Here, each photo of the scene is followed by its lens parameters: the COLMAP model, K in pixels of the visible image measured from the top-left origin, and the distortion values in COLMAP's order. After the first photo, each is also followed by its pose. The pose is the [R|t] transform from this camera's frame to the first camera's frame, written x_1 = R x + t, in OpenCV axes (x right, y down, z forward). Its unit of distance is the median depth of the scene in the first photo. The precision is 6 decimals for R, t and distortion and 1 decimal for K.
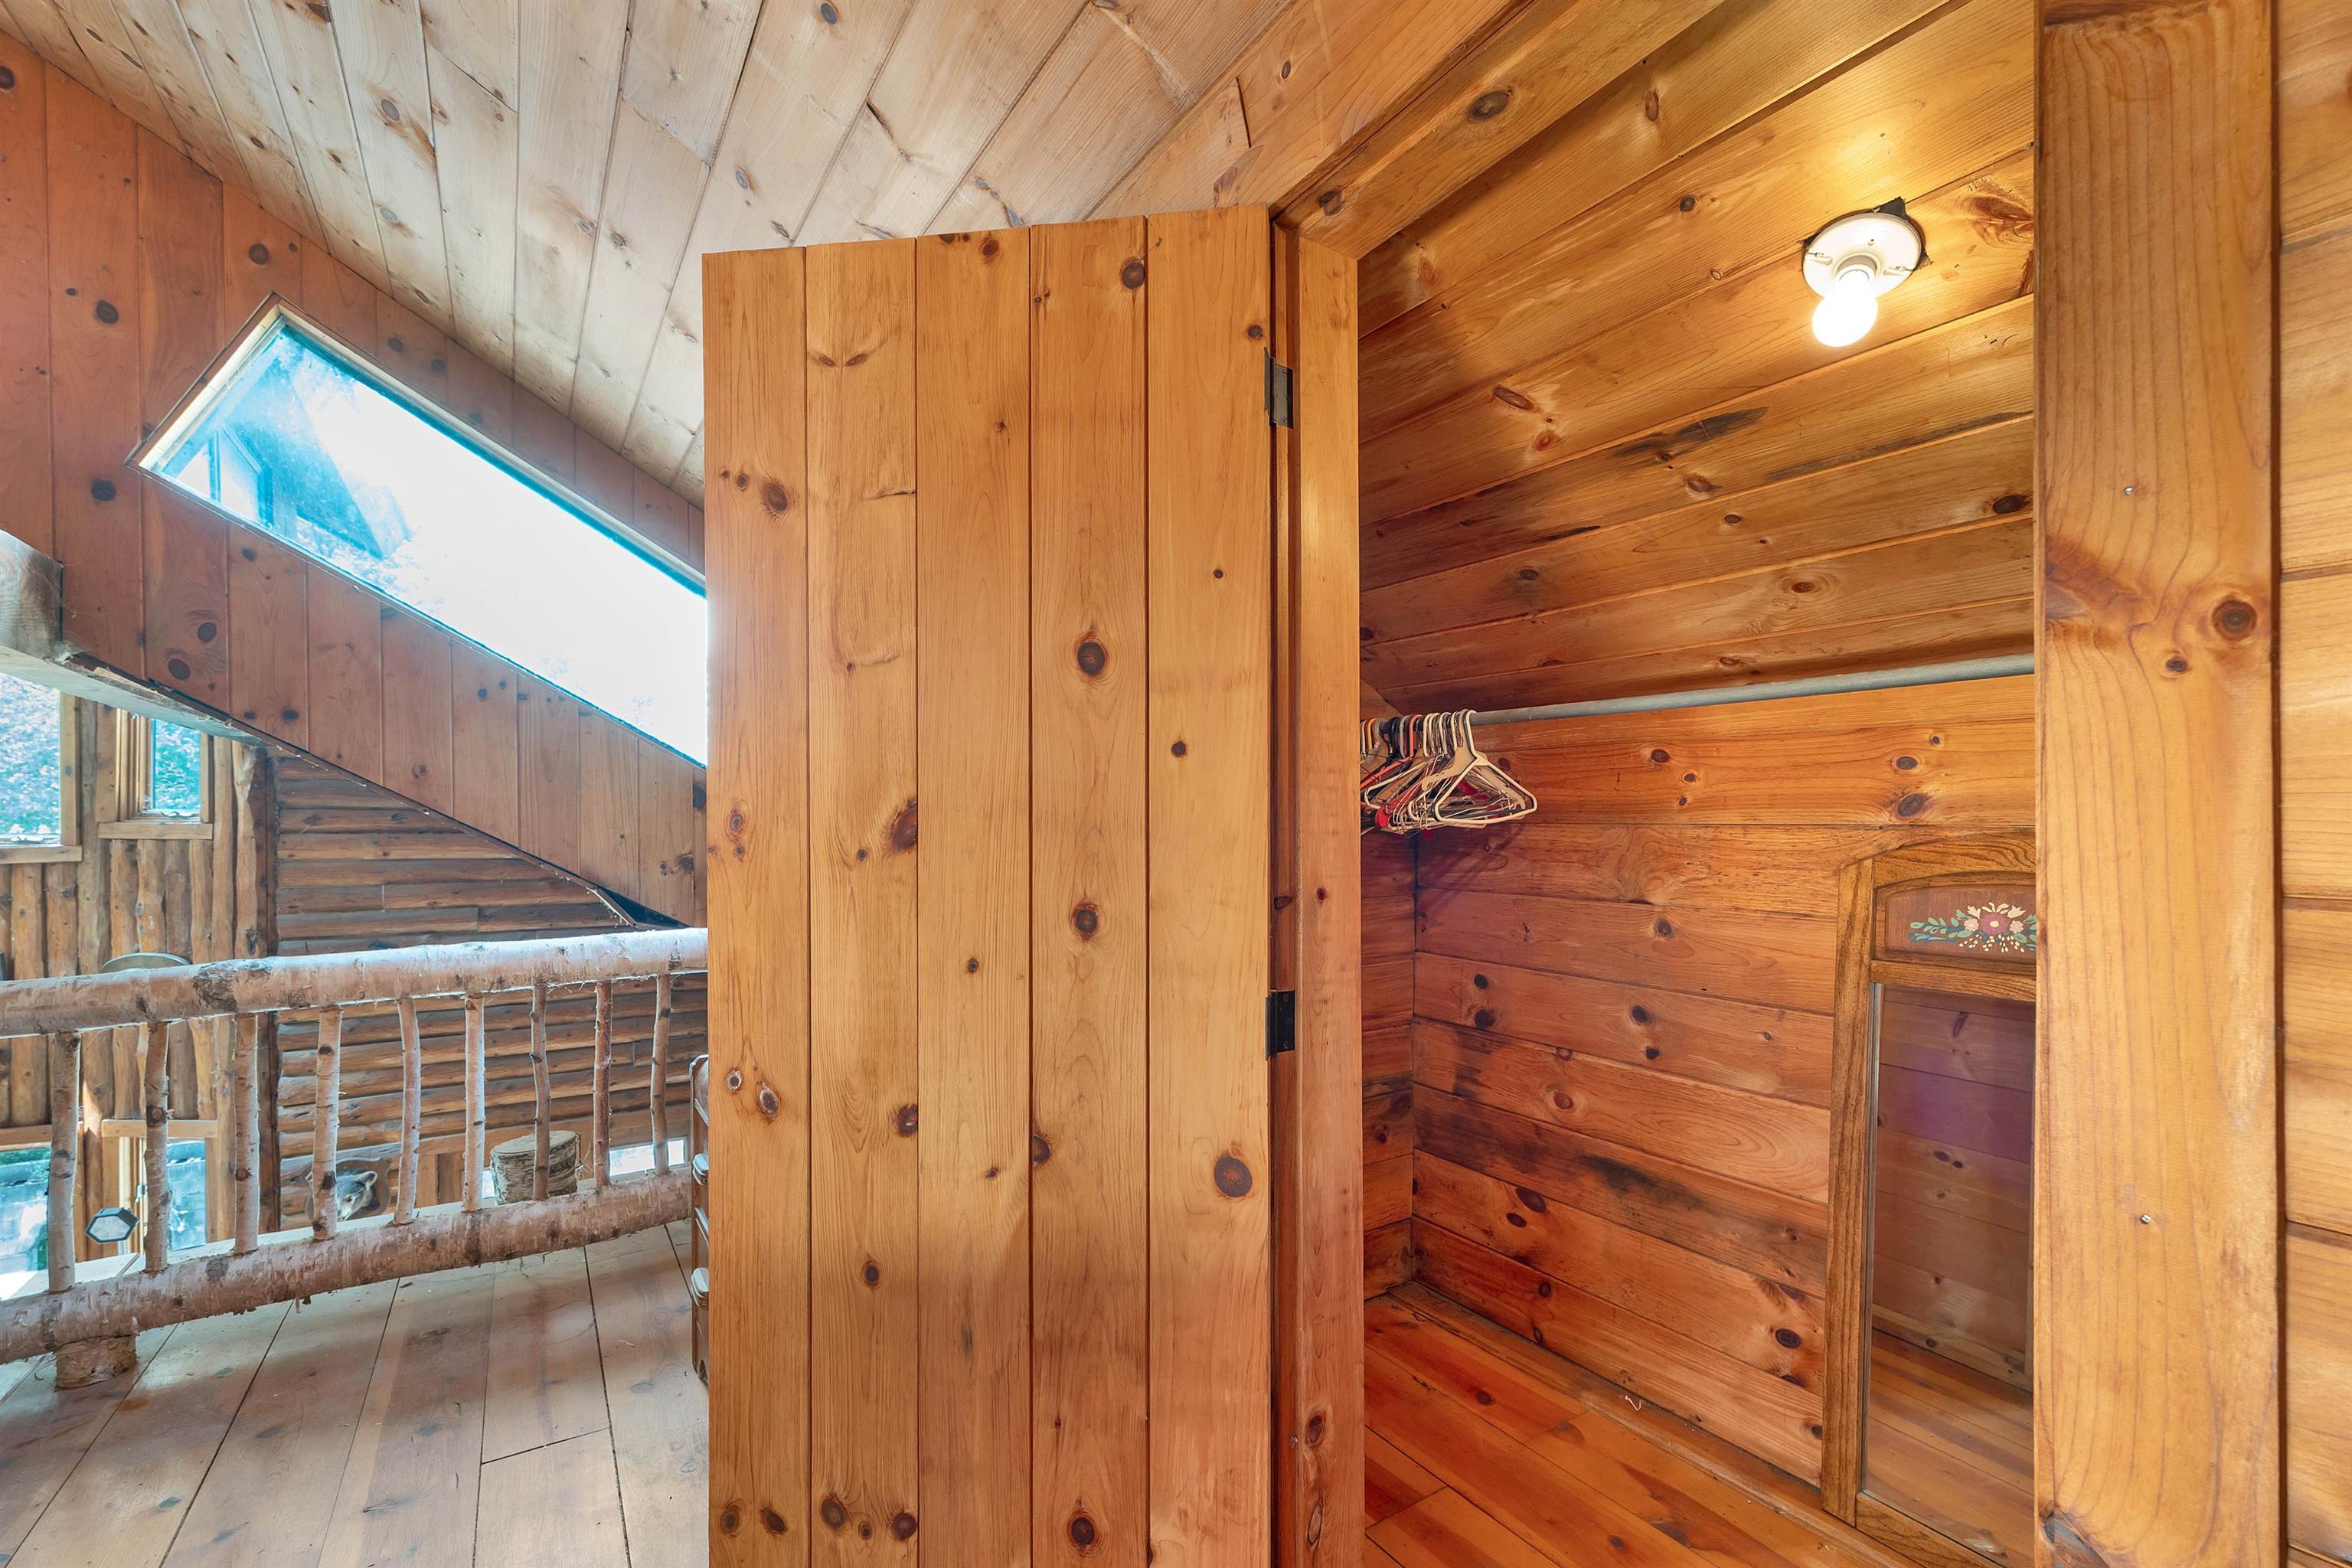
lens RADIAL K [[986.4, 0, 1164.3], [0, 986.4, 830.1], [0, 0, 1]] dist [0.001677, 0.000335]
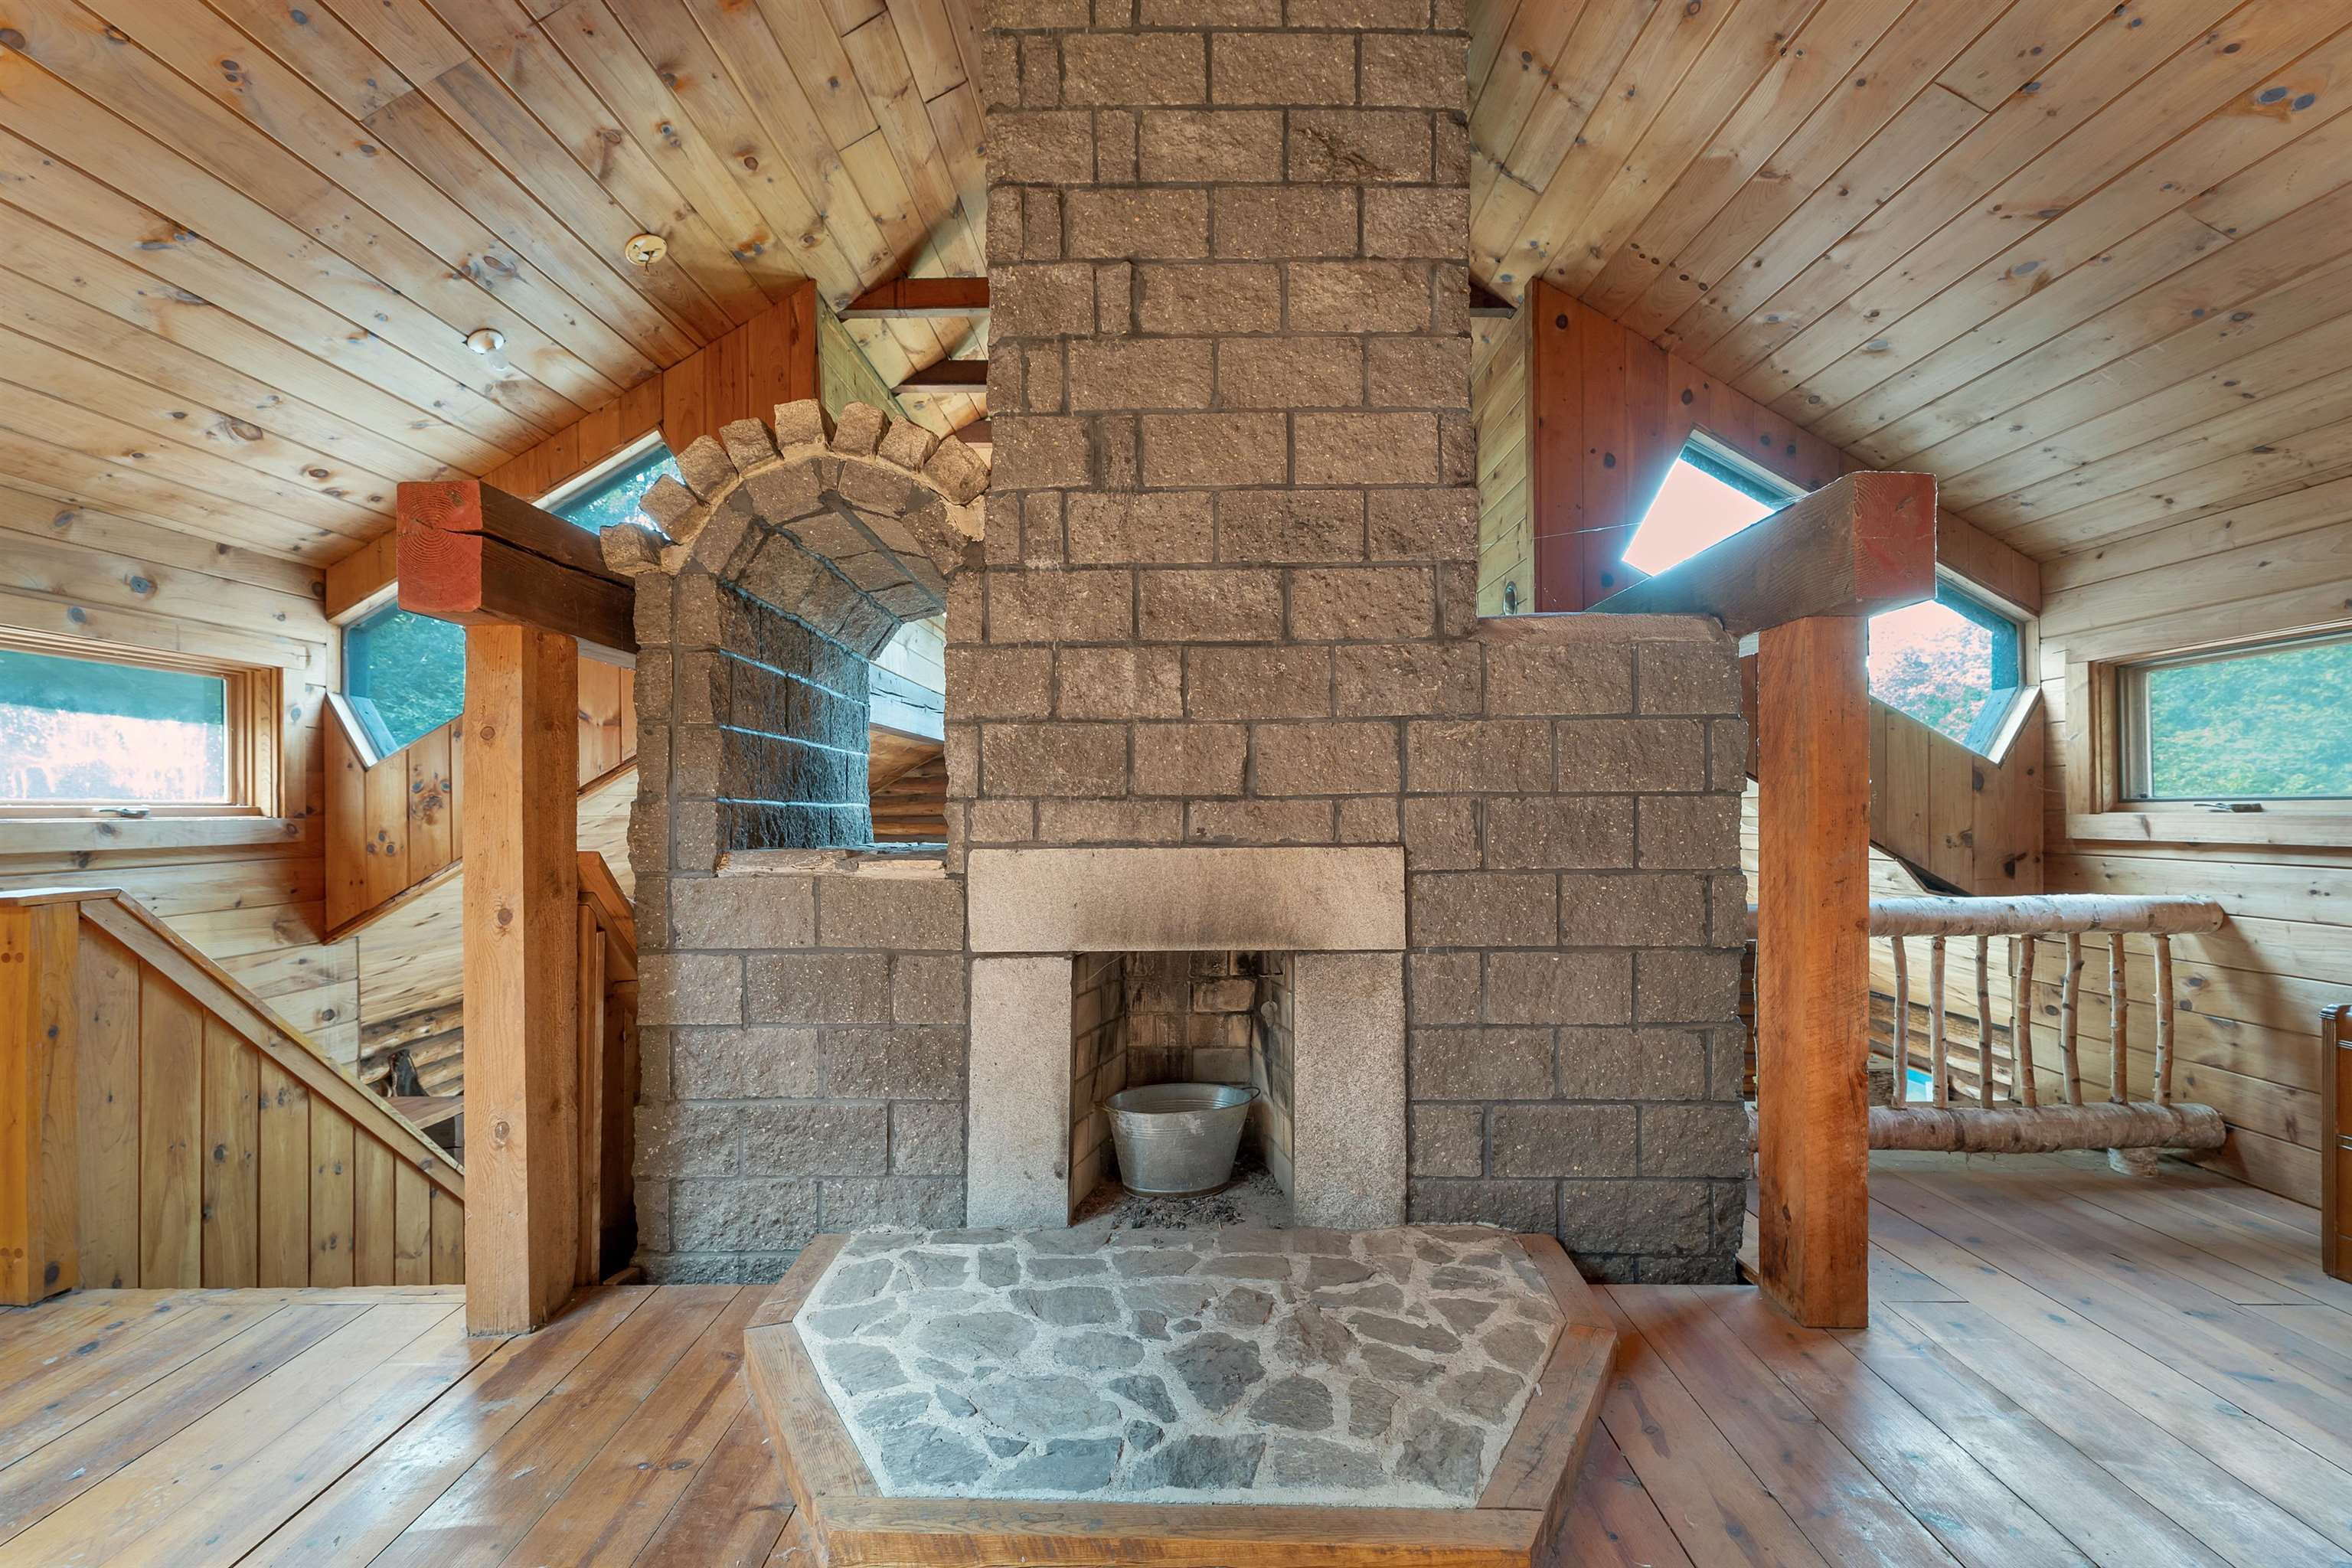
lens RADIAL K [[977.3, 0, 1189.2], [0, 977.3, 803.5], [0, 0, 1]] dist [0.001839, 0.000018]
pose [[0.842504, -0.008491, -0.538623, -0.765375], [0.004124, 0.999948, -0.009314, 0.000806], [0.538674, 0.005626, 0.842496, -0.532559]]
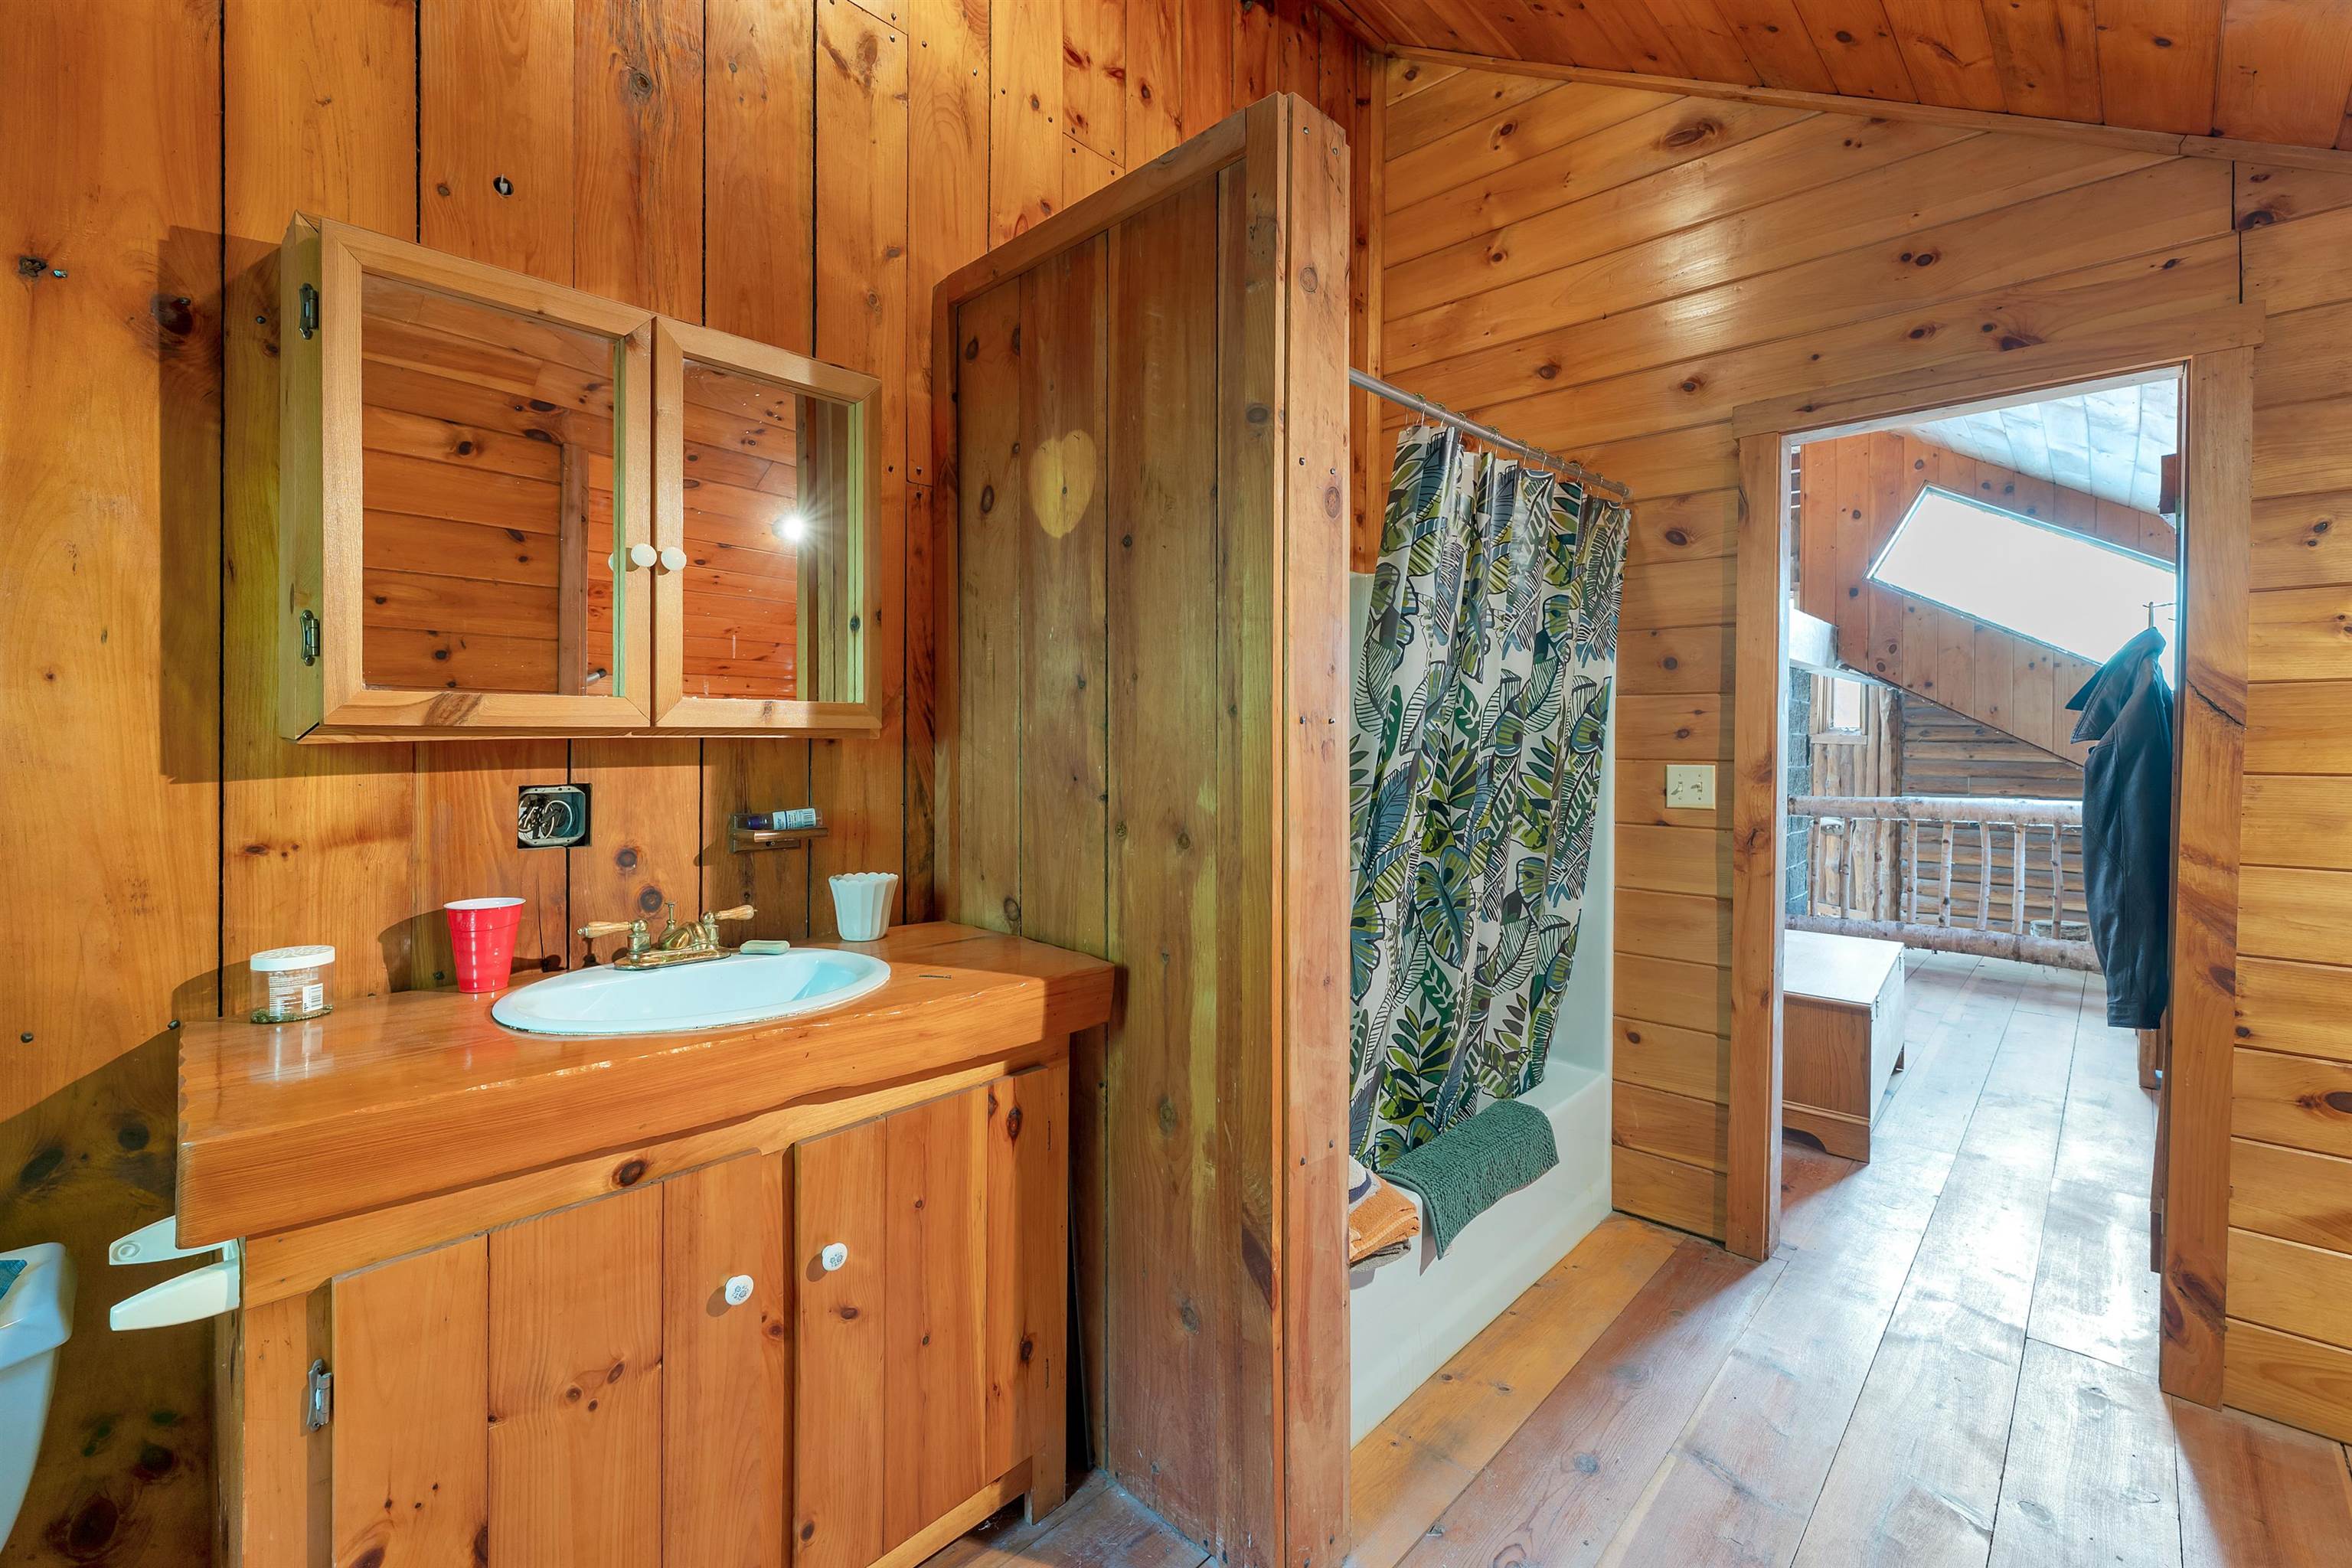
lens RADIAL K [[979.4, 0, 1172.7], [0, 979.4, 743.4], [0, 0, 1]] dist [0.002208, 0.000182]
pose [[0.222371, 0.014909, -0.974848, 0.759585], [-0.009581, 0.999868, 0.013106, -0.006277], [0.974915, 0.006426, 0.222485, -0.991111]]
